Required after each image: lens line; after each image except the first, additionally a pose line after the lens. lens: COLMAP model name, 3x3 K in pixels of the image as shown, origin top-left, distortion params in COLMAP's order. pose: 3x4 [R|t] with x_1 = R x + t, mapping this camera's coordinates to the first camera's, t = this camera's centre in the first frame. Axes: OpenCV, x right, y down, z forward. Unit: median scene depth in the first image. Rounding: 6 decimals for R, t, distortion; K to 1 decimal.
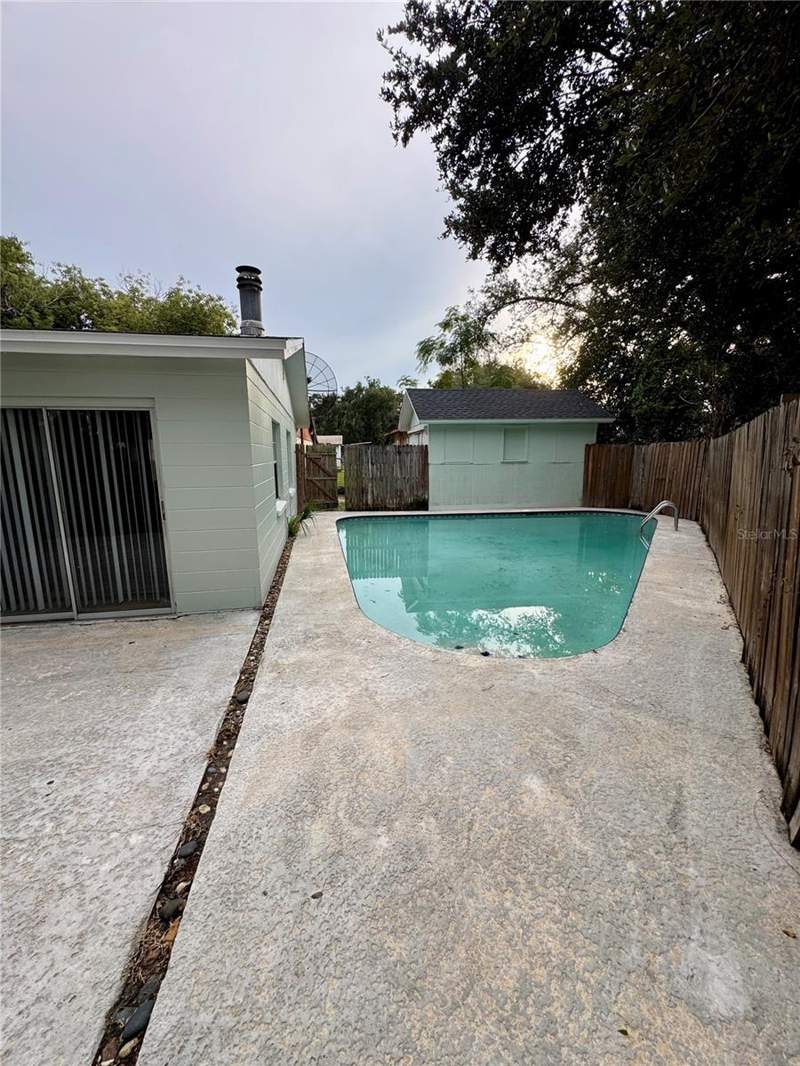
lens RADIAL K [[431.2, 0, 400.0], [0, 431.2, 533.0], [0, 0, 1]] dist [-0.001677, -0.000130]
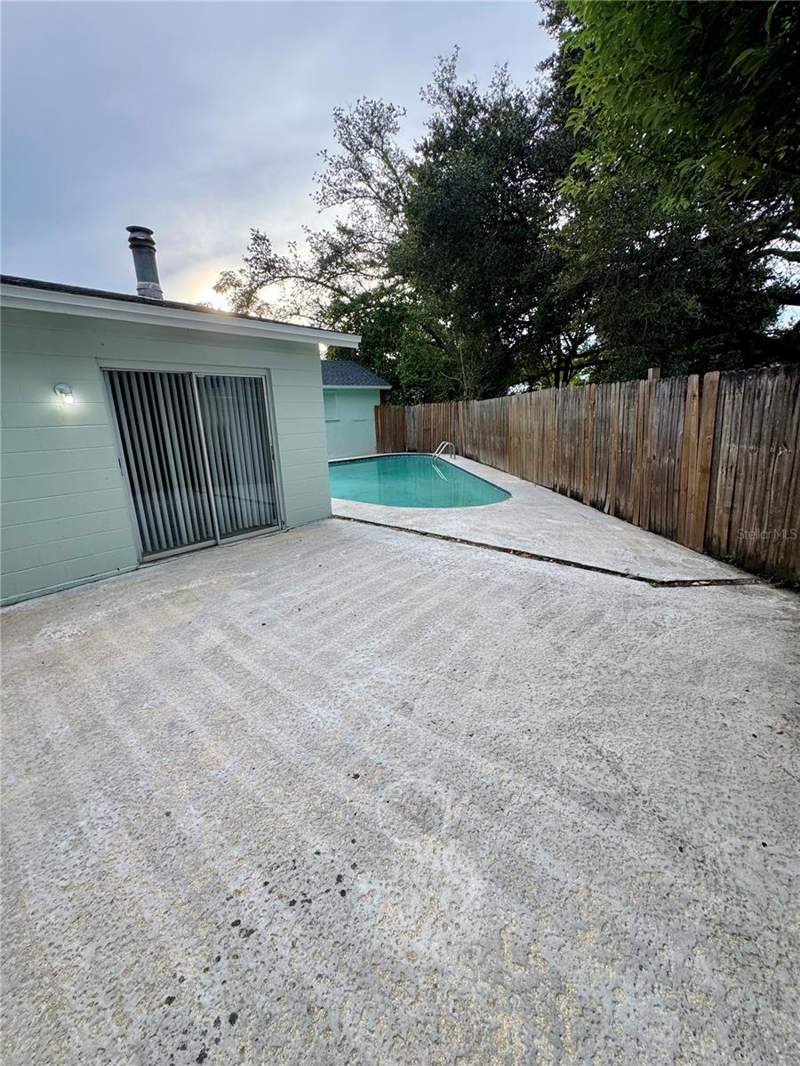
lens RADIAL K [[431.2, 0, 400.0], [0, 431.2, 533.0], [0, 0, 1]] dist [-0.001677, -0.000130]
pose [[0.787819, -0.181684, 0.588500, -0.368403], [0.135479, 0.983218, 0.122179, 0.028715], [-0.600822, -0.016526, 0.799212, -0.117608]]
